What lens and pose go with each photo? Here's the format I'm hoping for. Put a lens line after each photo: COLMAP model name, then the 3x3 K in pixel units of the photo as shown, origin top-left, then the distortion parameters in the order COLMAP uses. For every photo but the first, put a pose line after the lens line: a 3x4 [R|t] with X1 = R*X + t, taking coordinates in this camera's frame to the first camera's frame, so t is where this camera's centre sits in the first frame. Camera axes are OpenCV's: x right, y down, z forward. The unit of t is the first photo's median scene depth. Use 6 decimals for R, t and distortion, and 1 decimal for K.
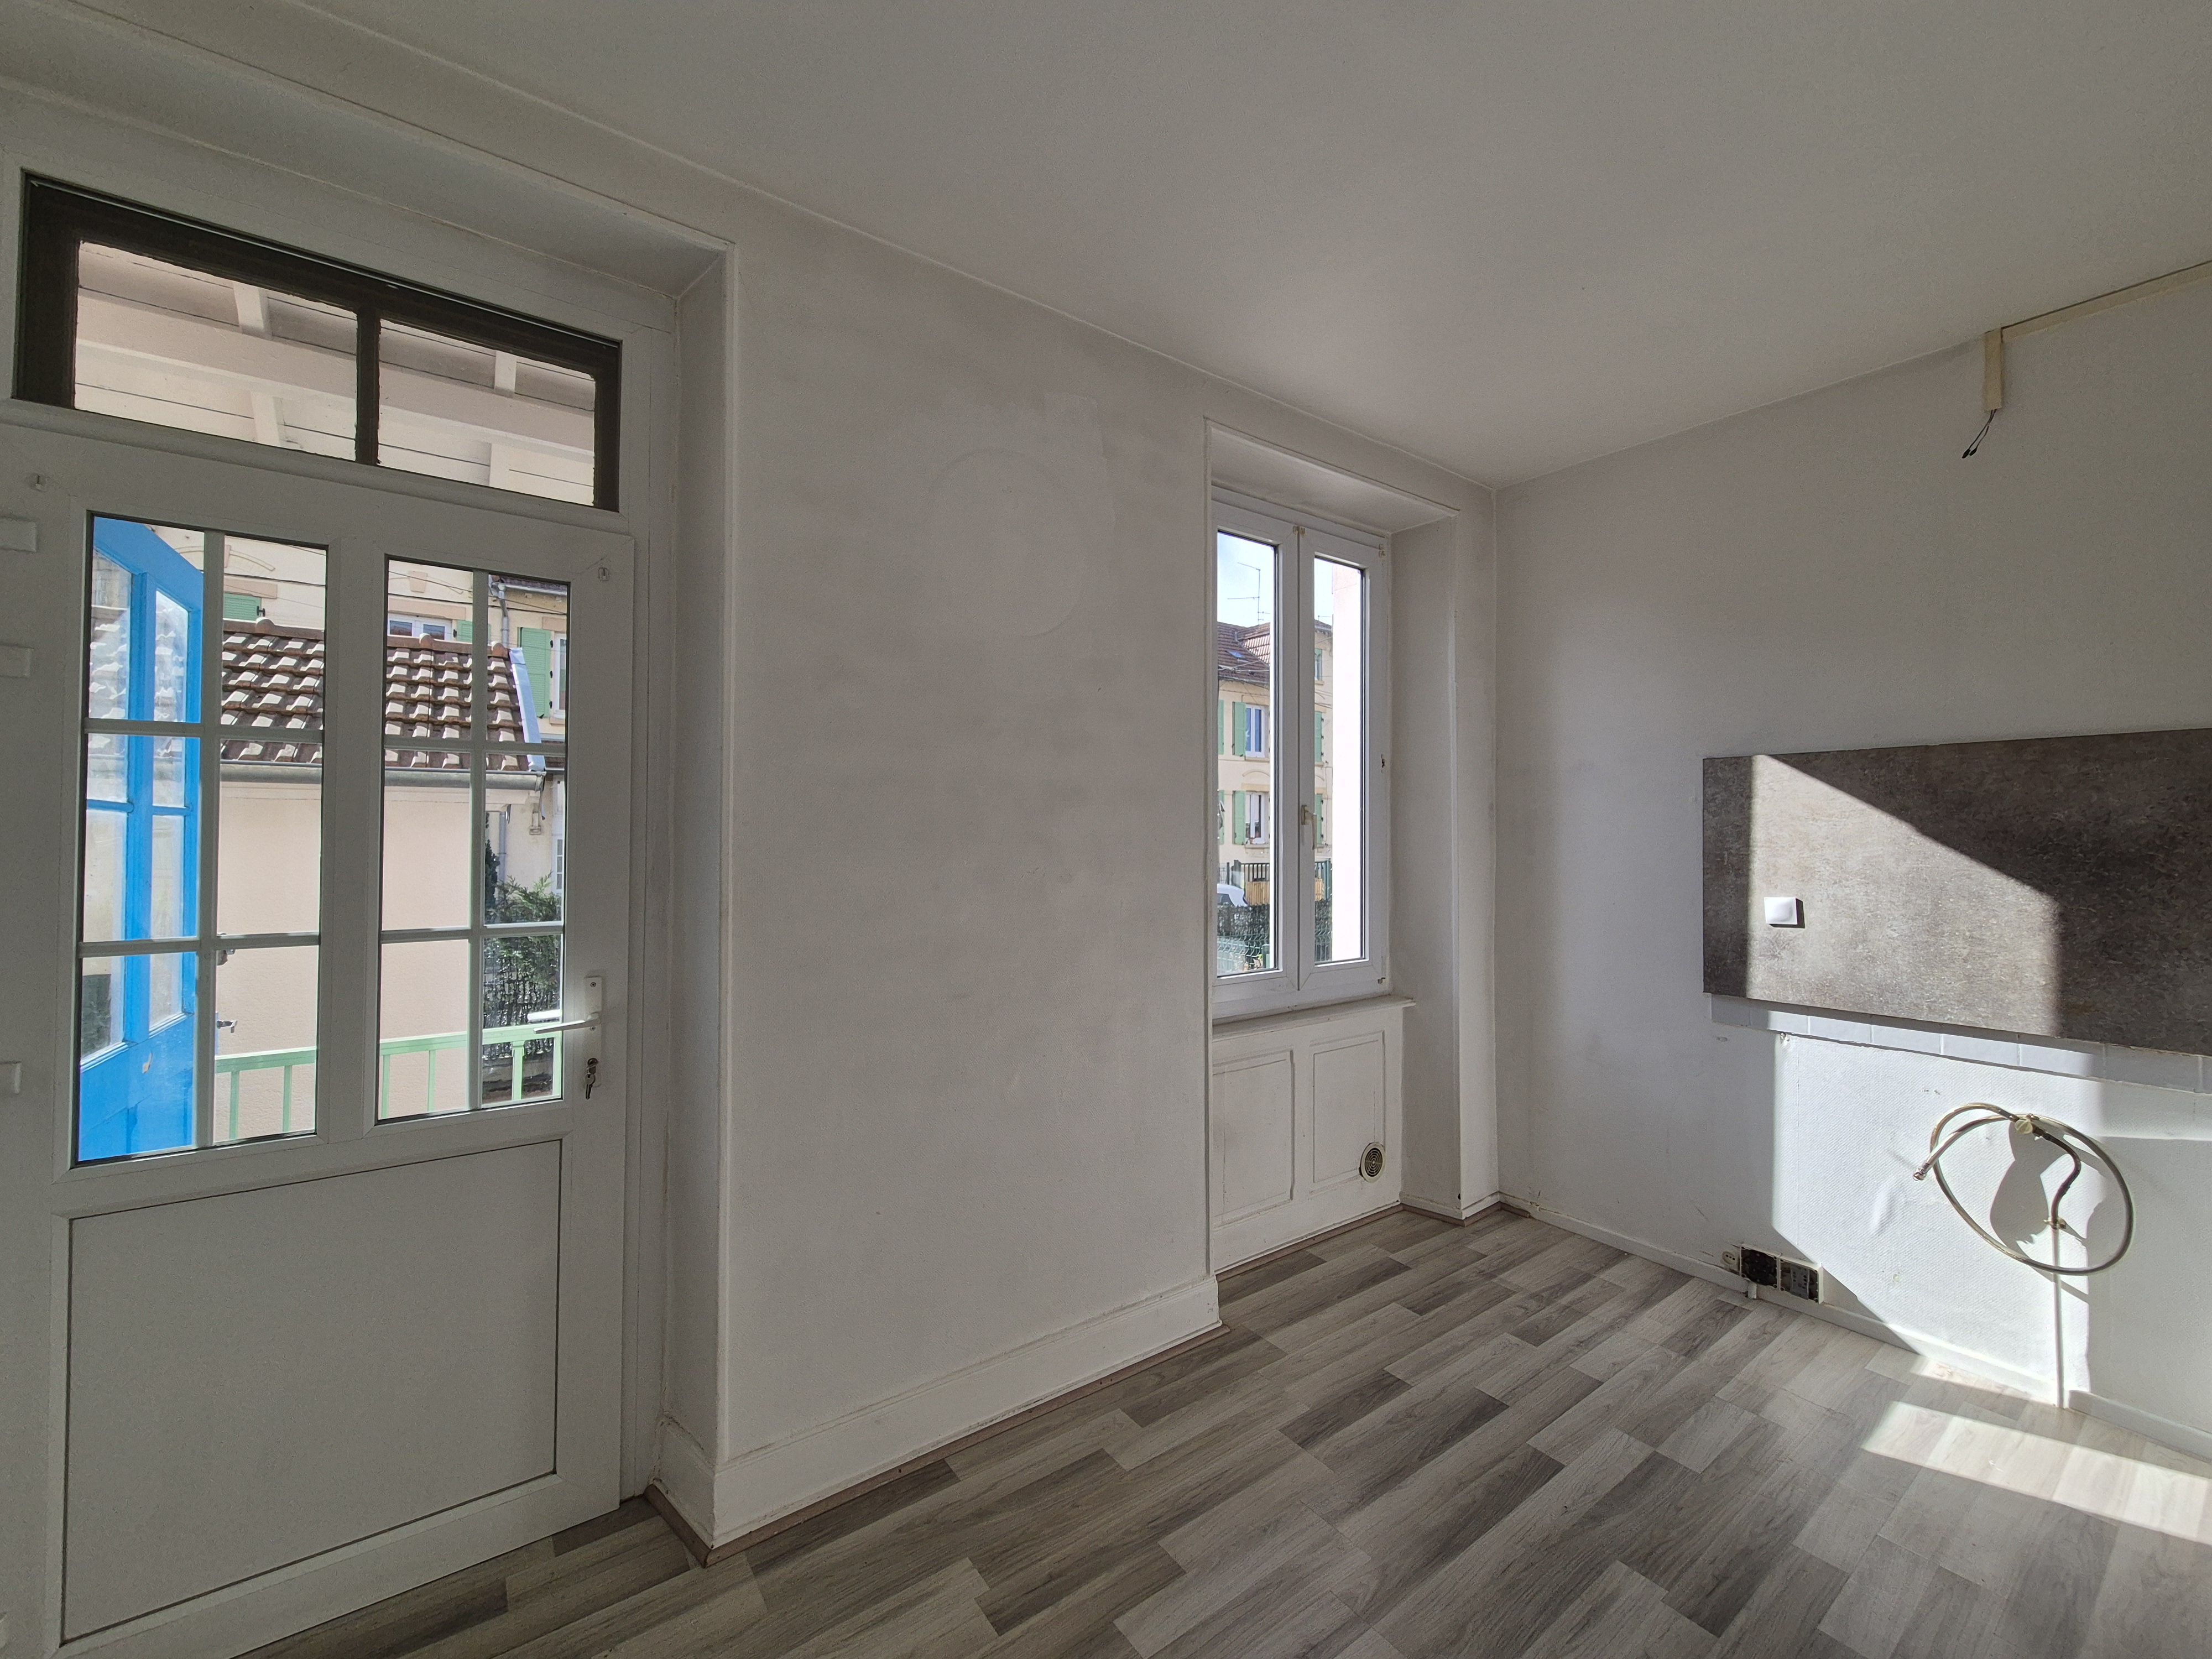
lens RADIAL K [[894.1, 0, 1110.3], [0, 894.1, 824.3], [0, 0, 1]] dist [0.003171, 0.000881]
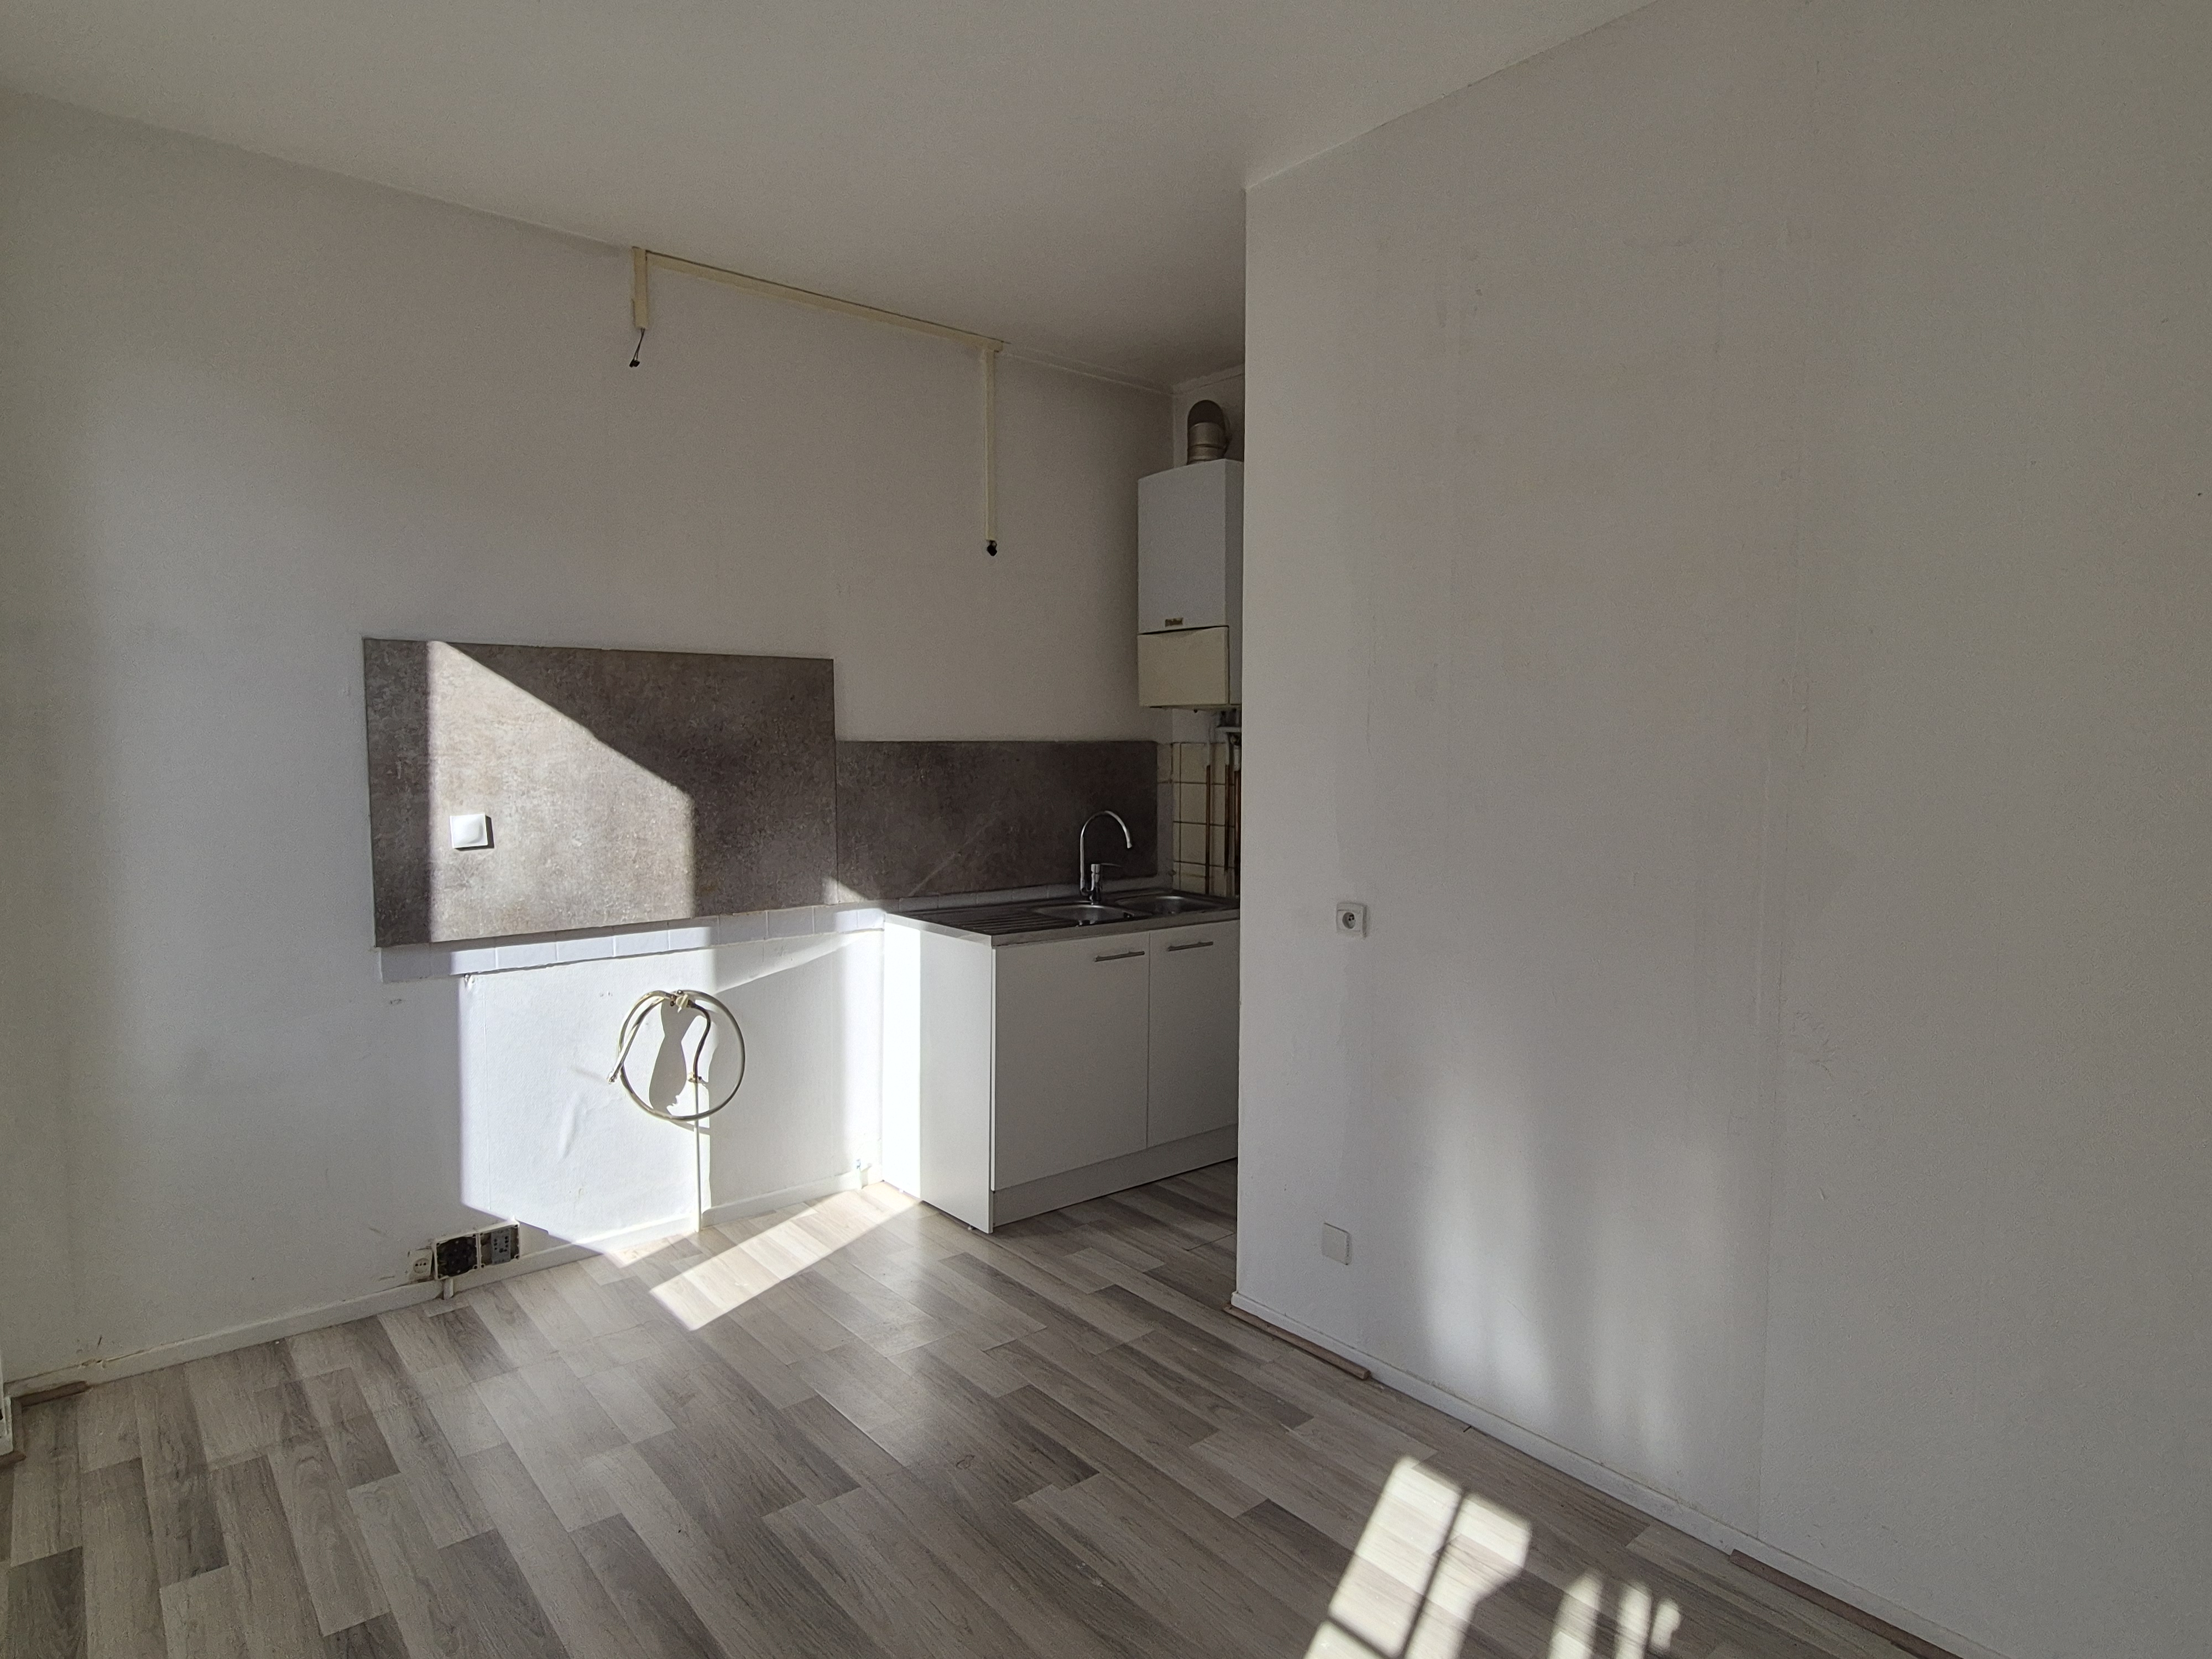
lens RADIAL K [[1276.9, 0, 1106.9], [0, 1276.9, 833.9], [0, 0, 1]] dist [-0.000598, -0.003699]
pose [[-0.066700, -0.079910, 0.994568, -0.504085], [-0.014361, 0.996761, 0.079123, -0.004197], [-0.997670, -0.009006, -0.067631, 0.504211]]
